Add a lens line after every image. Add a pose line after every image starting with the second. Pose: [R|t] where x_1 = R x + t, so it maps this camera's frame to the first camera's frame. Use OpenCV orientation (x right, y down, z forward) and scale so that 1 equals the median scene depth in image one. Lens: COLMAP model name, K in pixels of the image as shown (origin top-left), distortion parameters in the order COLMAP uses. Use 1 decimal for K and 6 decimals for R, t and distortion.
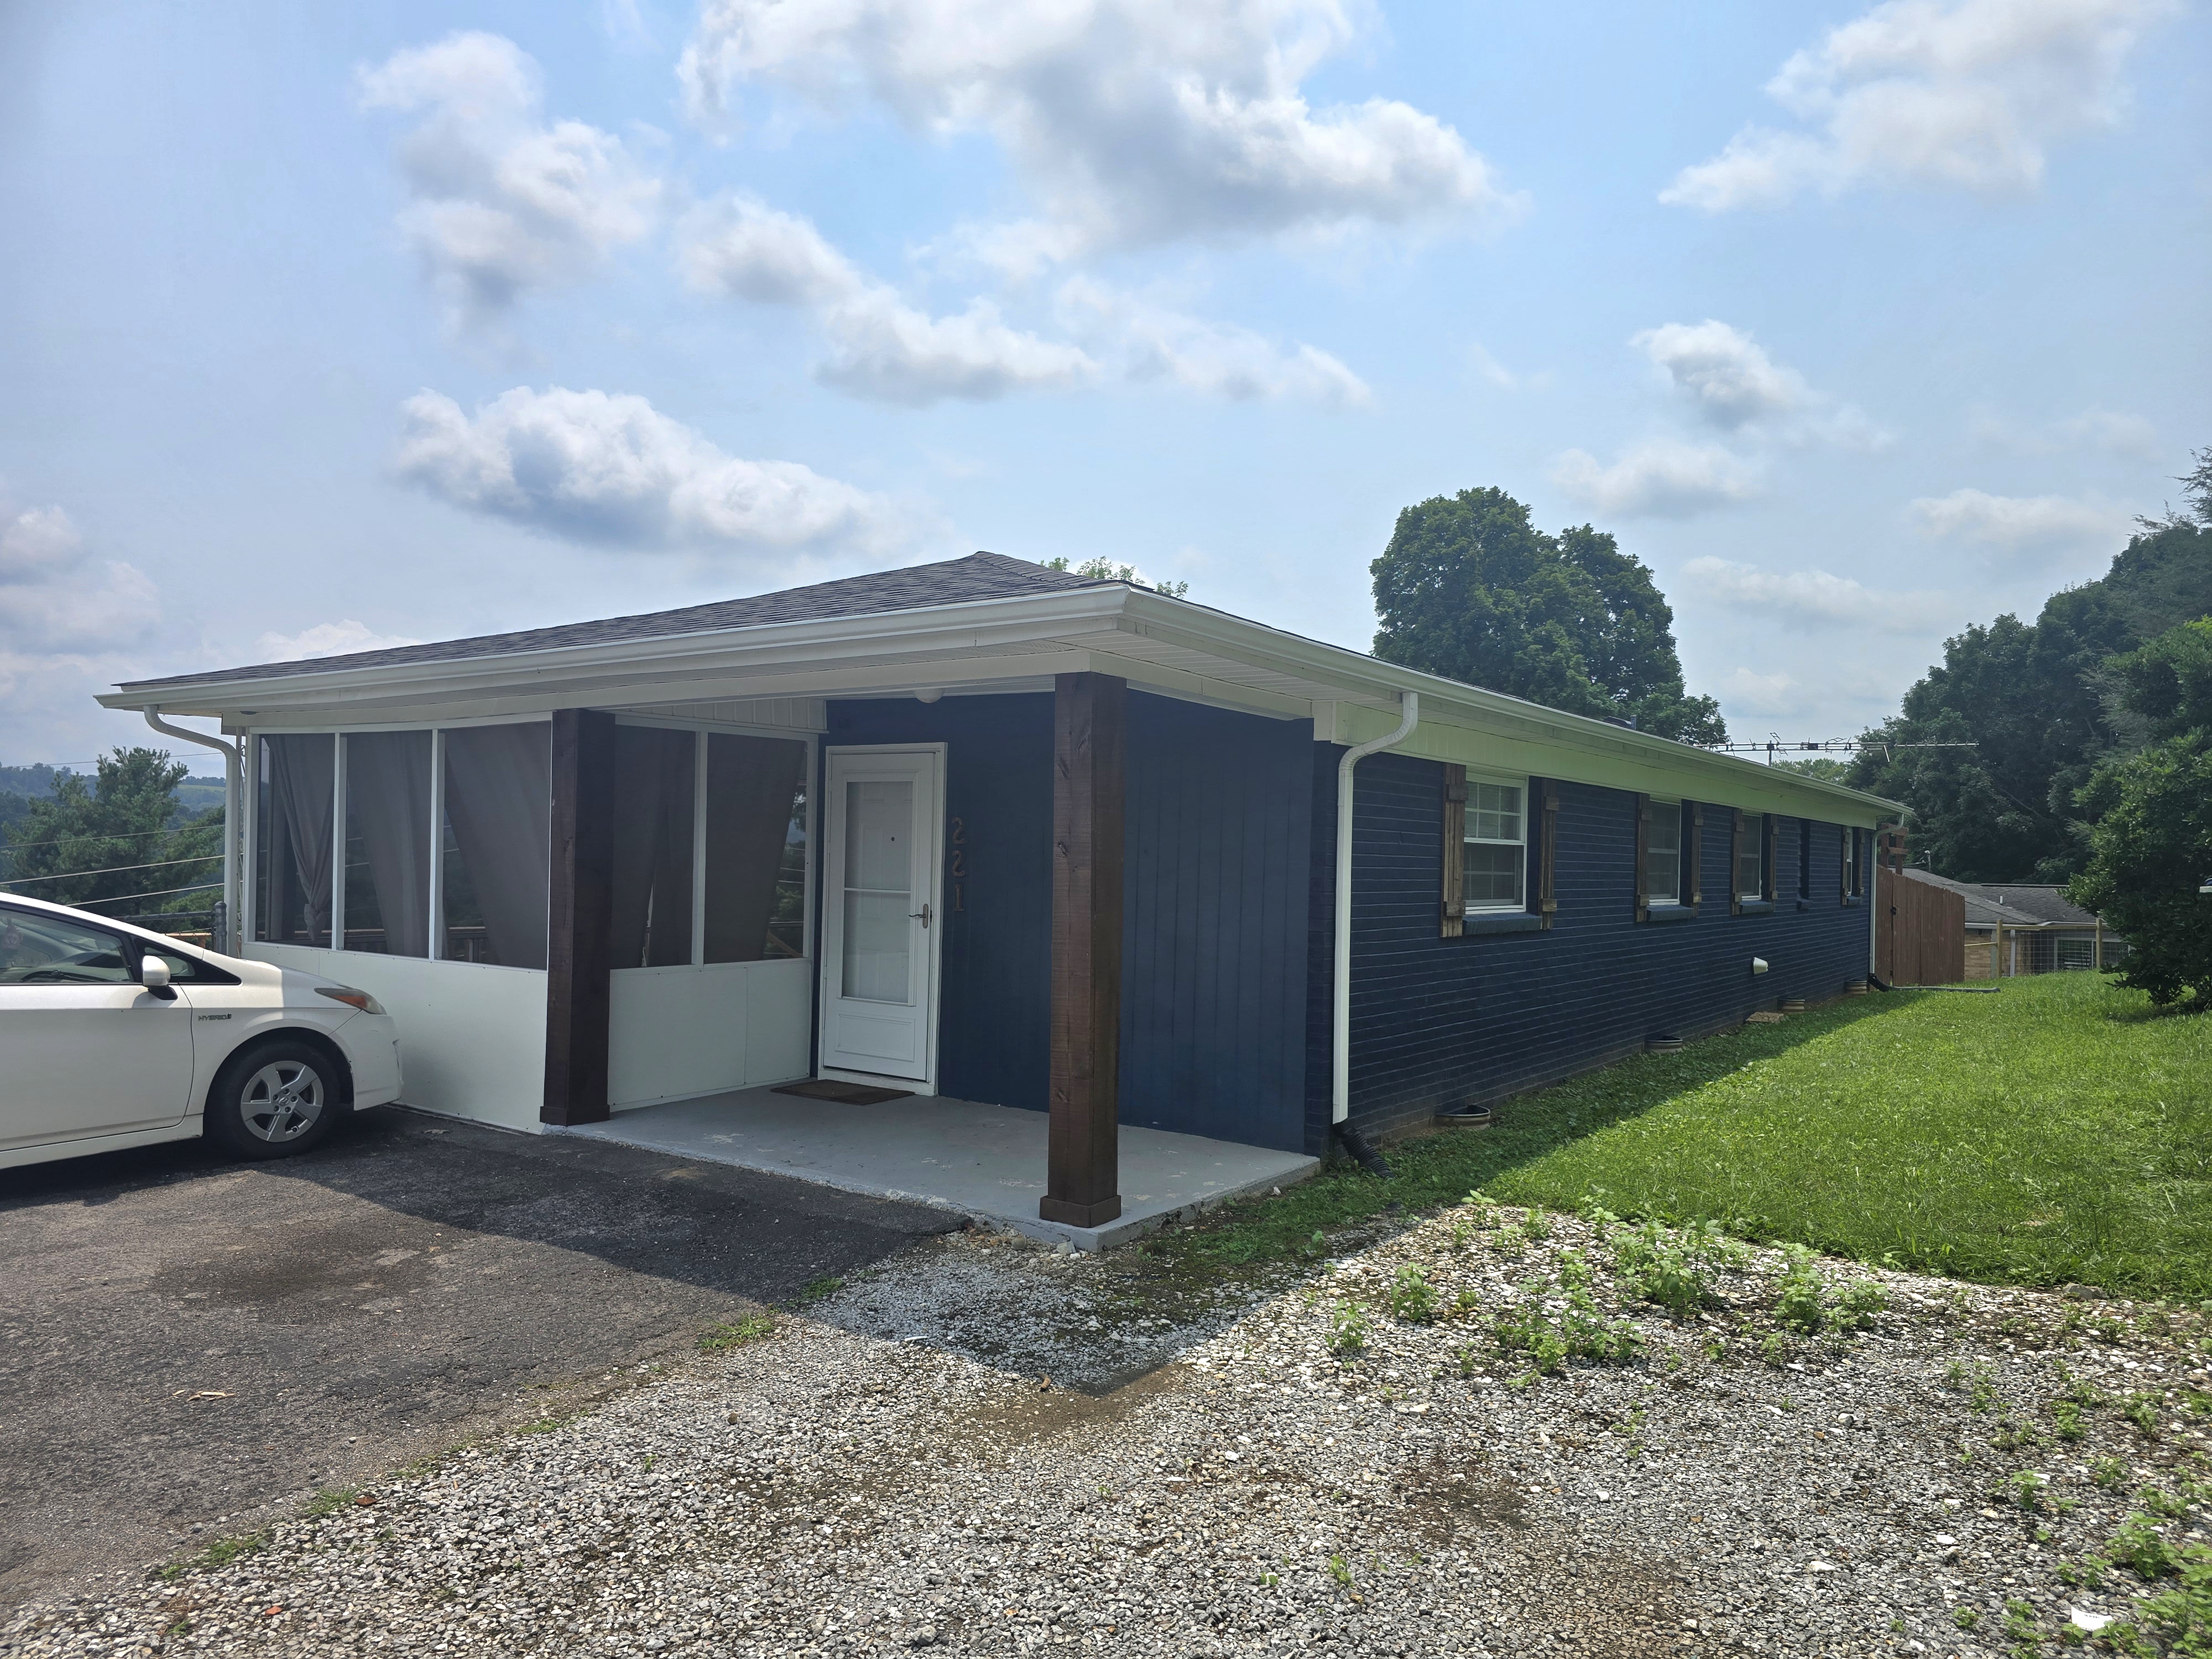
lens RADIAL K [[1484.0, 0, 1126.4], [0, 1484.0, 857.9], [0, 0, 1]] dist [0.053982, -0.035704]
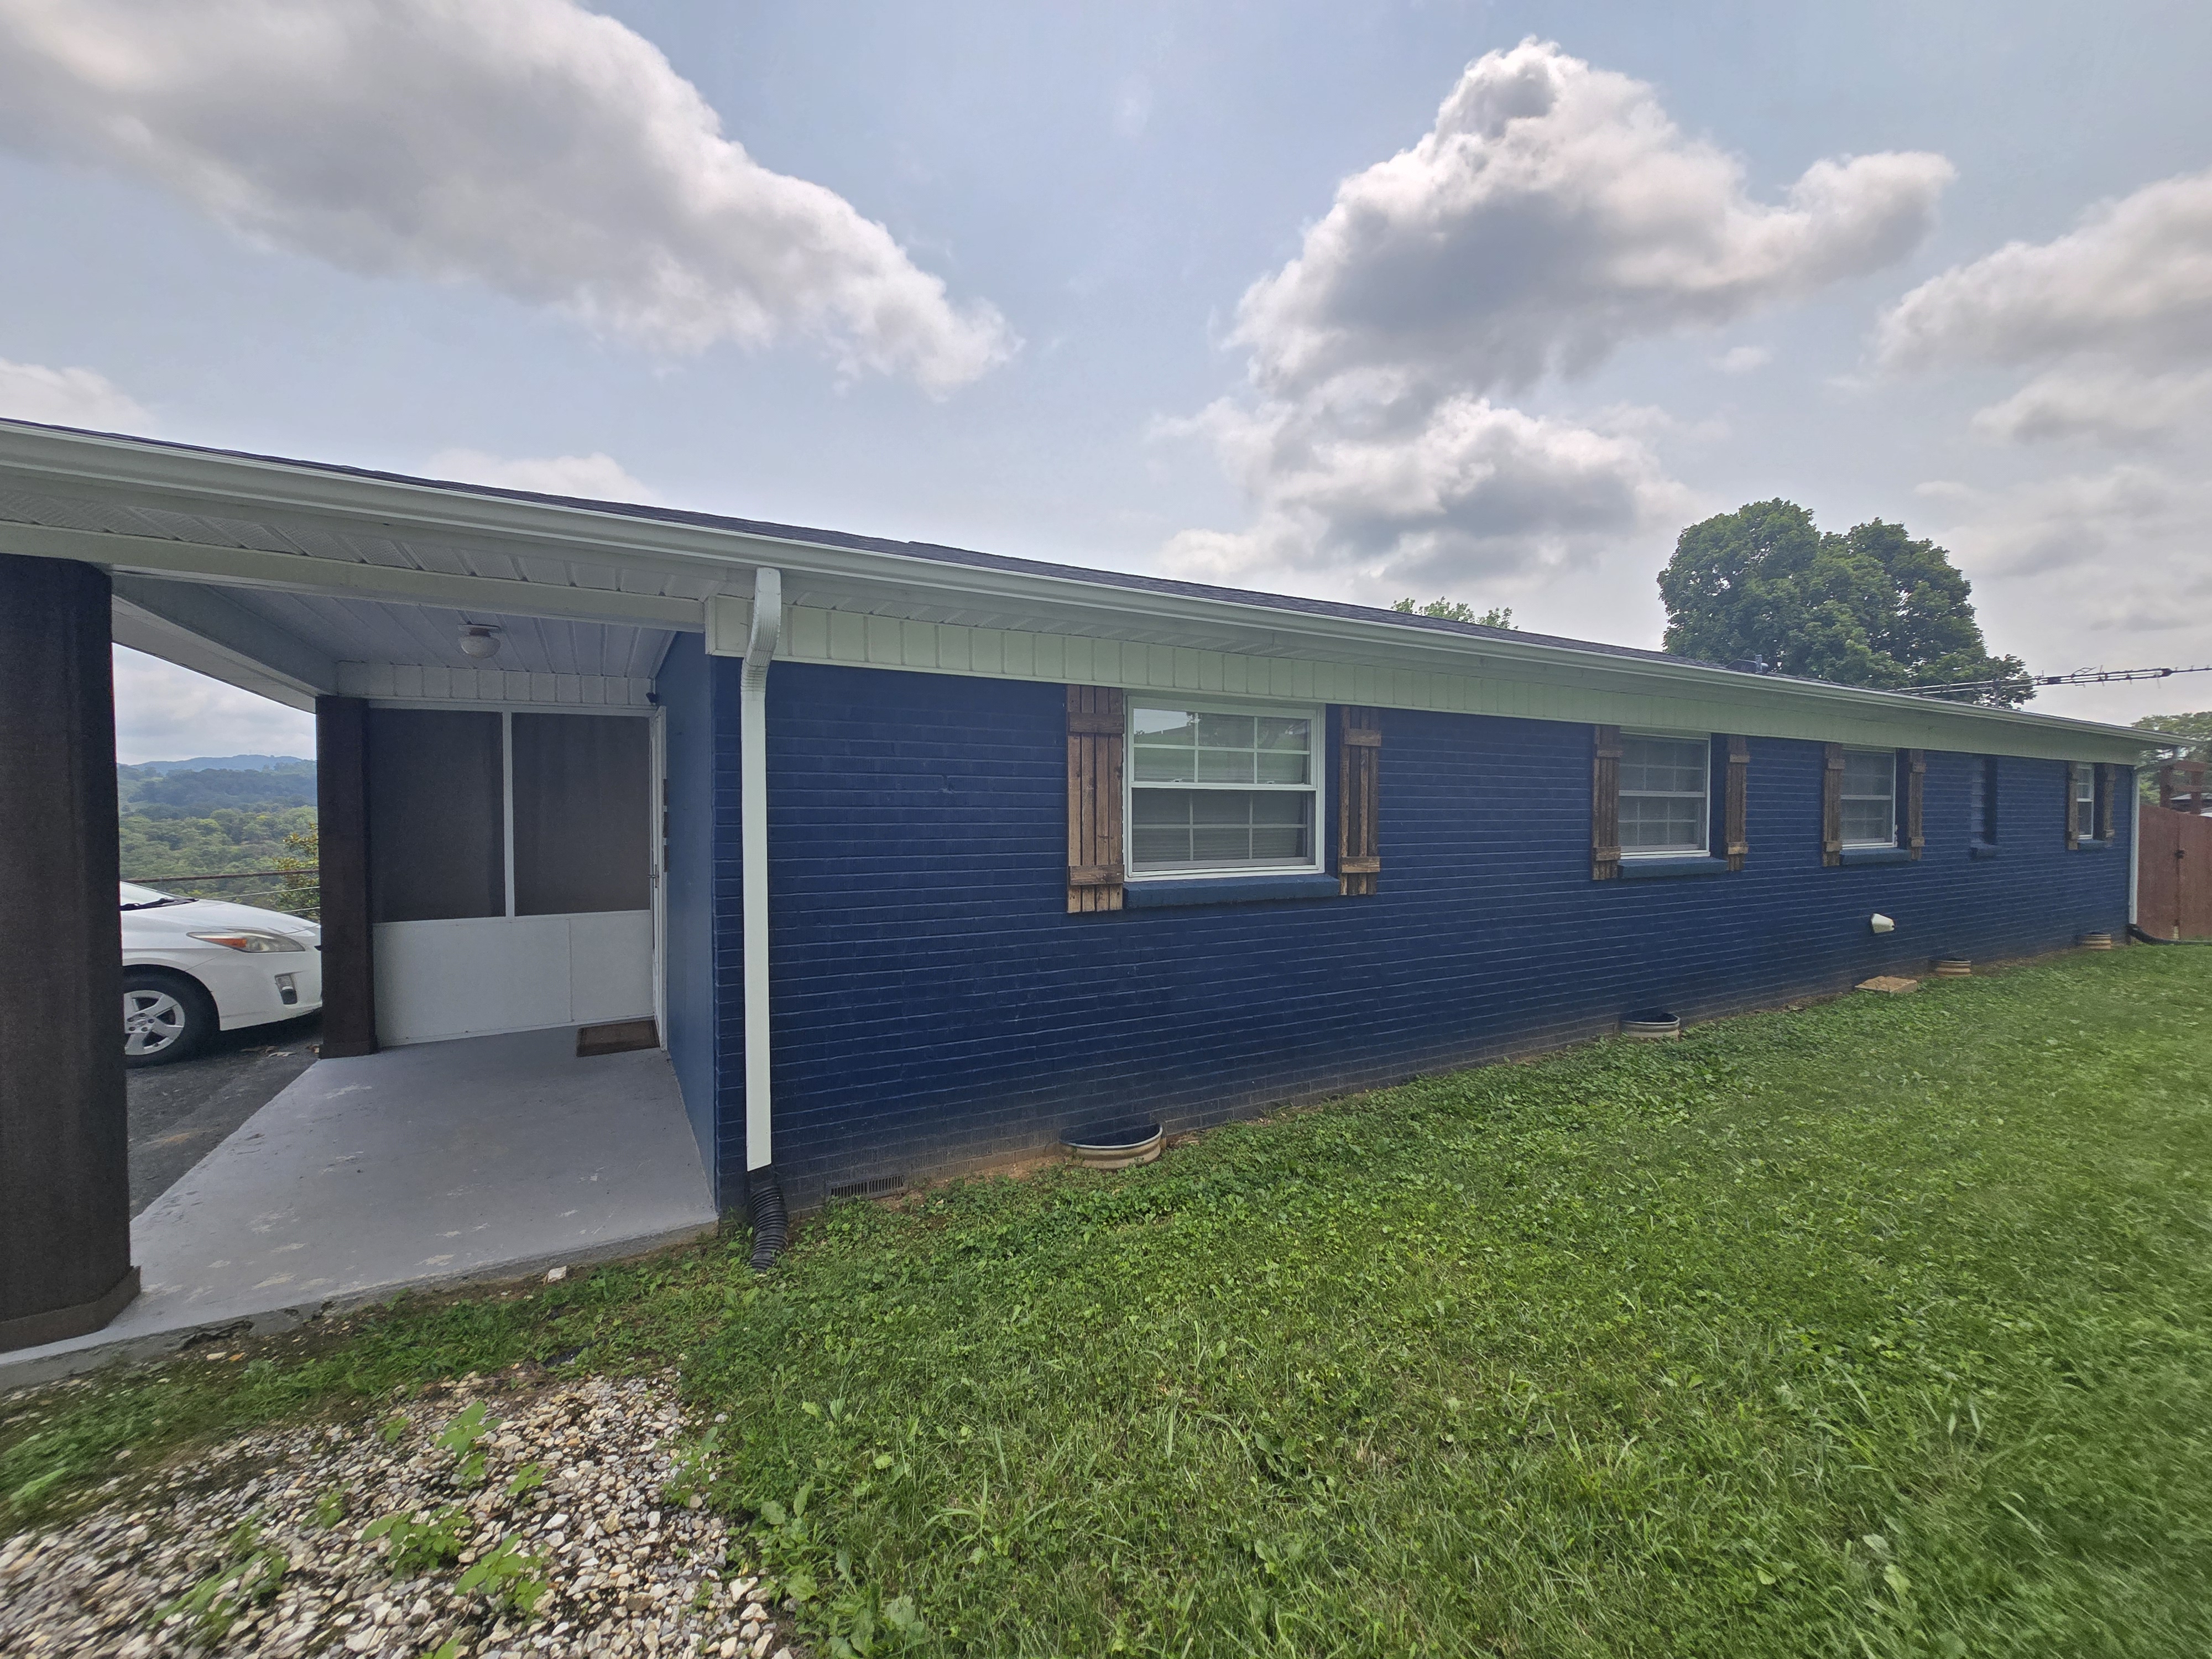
lens RADIAL K [[900.7, 0, 1131.8], [0, 900.7, 826.6], [0, 0, 1]] dist [-0.006347, 0.003521]
pose [[0.902016, -0.012995, -0.431508, 0.094116], [0.018294, 0.999800, 0.008133, 0.001229], [0.431316, -0.015231, 0.902072, 0.125786]]
